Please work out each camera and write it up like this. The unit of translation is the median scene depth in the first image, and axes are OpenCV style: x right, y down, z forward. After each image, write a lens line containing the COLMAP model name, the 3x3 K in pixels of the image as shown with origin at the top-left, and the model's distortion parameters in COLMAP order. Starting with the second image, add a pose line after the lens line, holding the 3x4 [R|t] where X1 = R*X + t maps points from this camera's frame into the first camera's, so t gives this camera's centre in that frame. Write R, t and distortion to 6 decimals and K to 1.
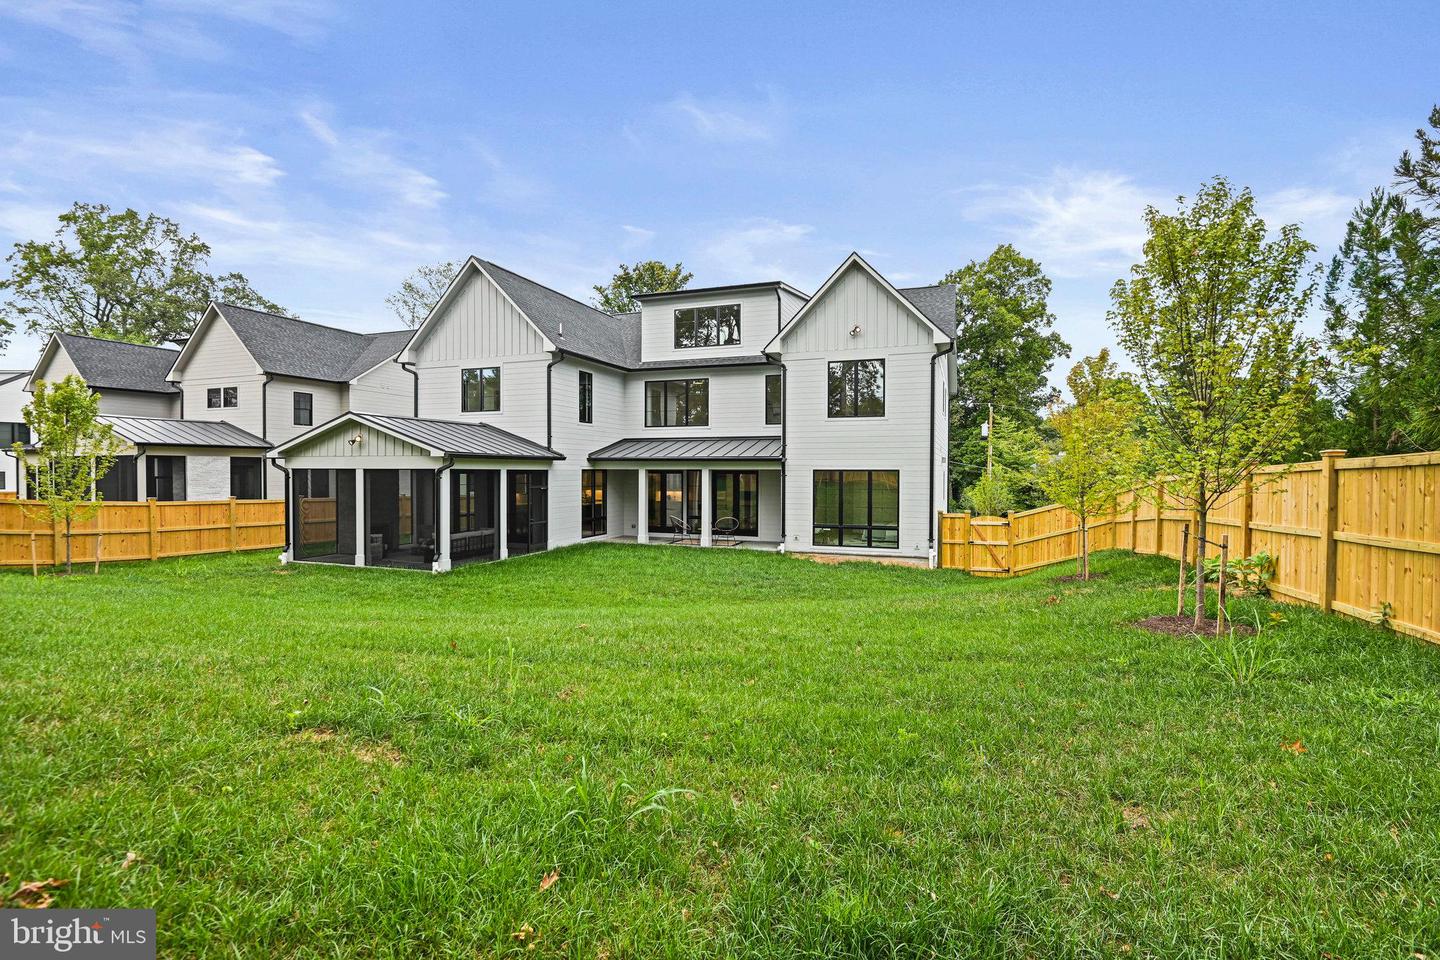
lens RADIAL K [[674.5, 0, 717.5], [0, 674.5, 480.5], [0, 0, 1]] dist [-0.010166, 0.000347]
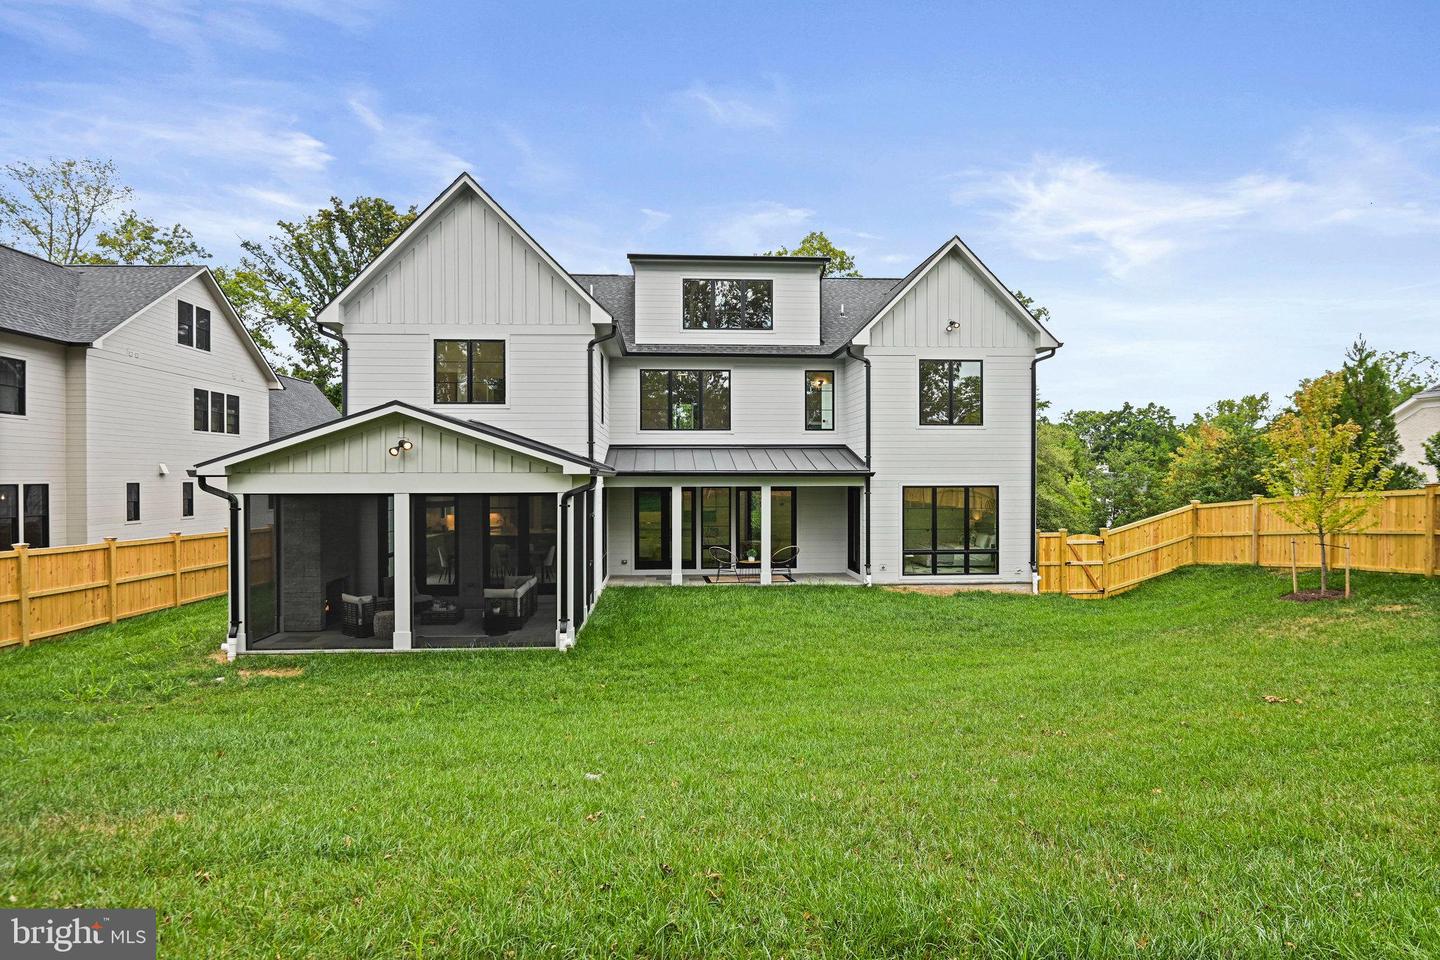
lens RADIAL K [[817.7, 0, 721.5], [0, 817.7, 484.1], [0, 0, 1]] dist [0.000058, -0.000870]
pose [[0.911488, -0.008935, 0.411230, -0.481066], [0.012728, 0.999898, -0.006486, -0.014411], [-0.411130, 0.011146, 0.911509, 0.157332]]
